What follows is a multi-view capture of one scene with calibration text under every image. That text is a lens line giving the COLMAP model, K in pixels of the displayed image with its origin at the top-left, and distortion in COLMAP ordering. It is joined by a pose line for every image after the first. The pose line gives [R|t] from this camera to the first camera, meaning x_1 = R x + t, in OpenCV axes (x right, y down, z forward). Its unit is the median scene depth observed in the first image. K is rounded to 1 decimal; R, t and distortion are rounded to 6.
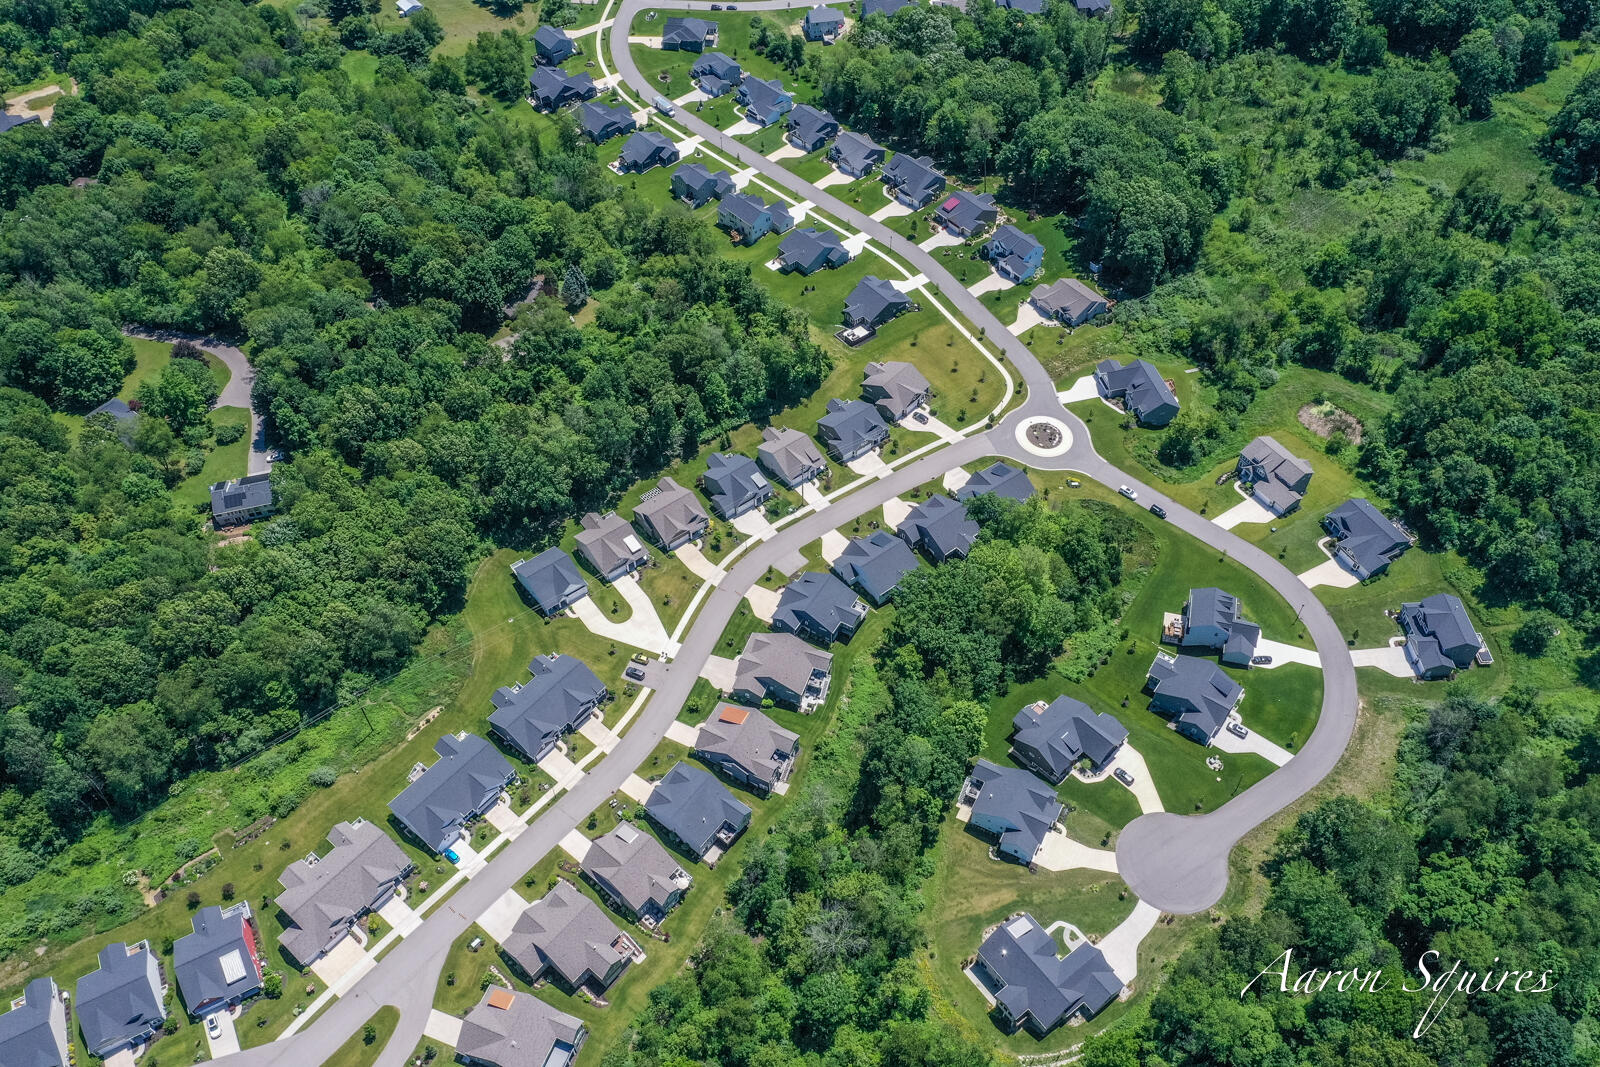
lens RADIAL K [[1267.7, 0, 798.5], [0, 1267.7, 531.4], [0, 0, 1]] dist [-0.000586, 0.007686]
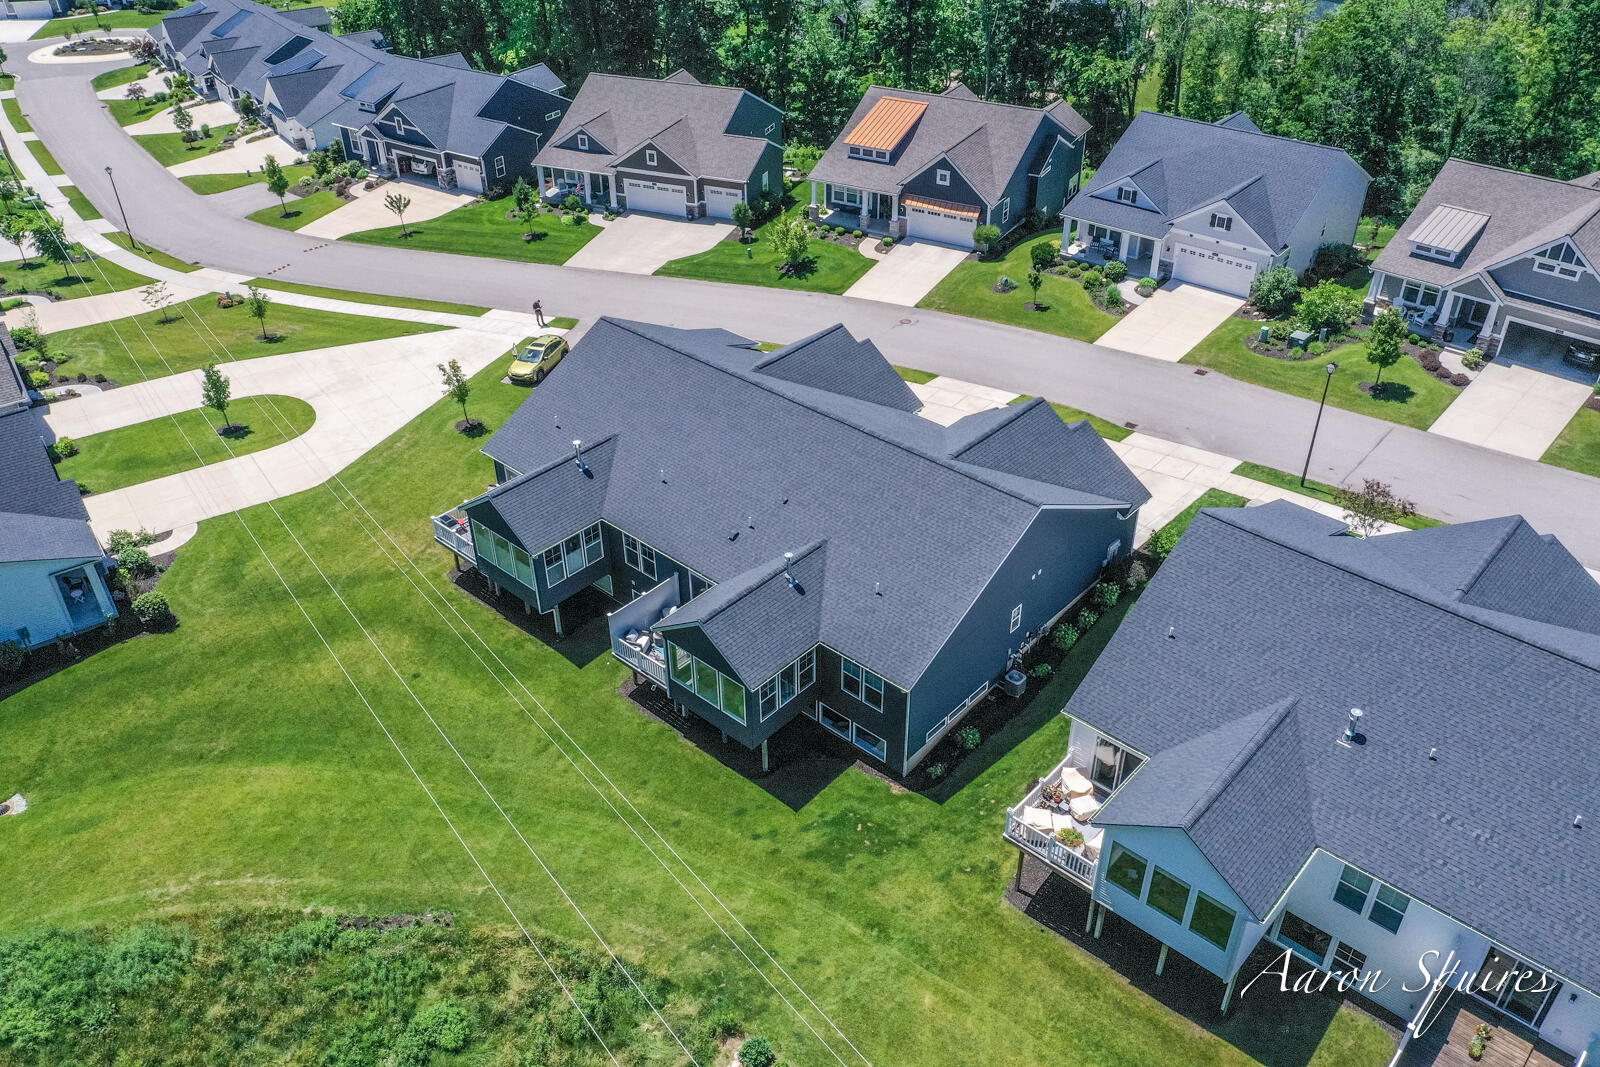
lens RADIAL K [[1267.7, 0, 795.8], [0, 1267.7, 535.6], [0, 0, 1]] dist [-0.000586, 0.007686]
pose [[0.038290, -0.563745, 0.825061, -0.345961], [0.766737, 0.546066, 0.337531, 0.077082], [-0.640819, 0.619681, 0.453153, 0.904043]]
